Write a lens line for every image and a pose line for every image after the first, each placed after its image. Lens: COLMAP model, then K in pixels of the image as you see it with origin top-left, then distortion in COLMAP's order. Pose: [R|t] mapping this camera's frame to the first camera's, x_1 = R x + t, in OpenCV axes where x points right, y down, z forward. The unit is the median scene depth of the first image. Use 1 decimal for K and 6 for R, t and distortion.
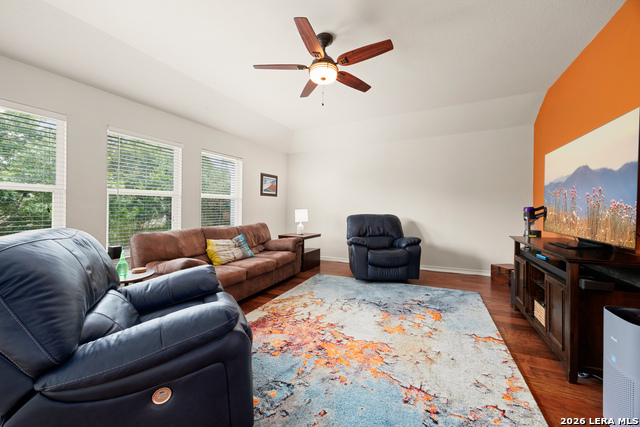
lens RADIAL K [[245.6, 0, 320.0], [0, 245.6, 213.5], [0, 0, 1]] dist [-0.002249, -0.000005]
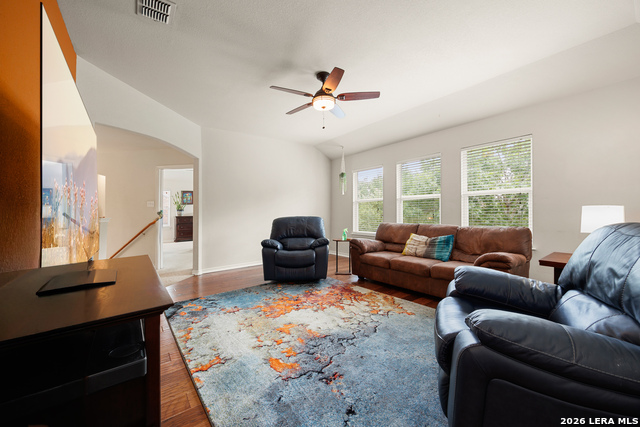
lens RADIAL K [[245.6, 0, 320.0], [0, 245.6, 213.5], [0, 0, 1]] dist [-0.002249, -0.000005]
pose [[-0.440130, 0.024020, -0.897613, 1.081331], [0.011835, 0.999711, 0.020949, -0.030114], [0.897856, -0.001403, -0.440287, 1.473014]]
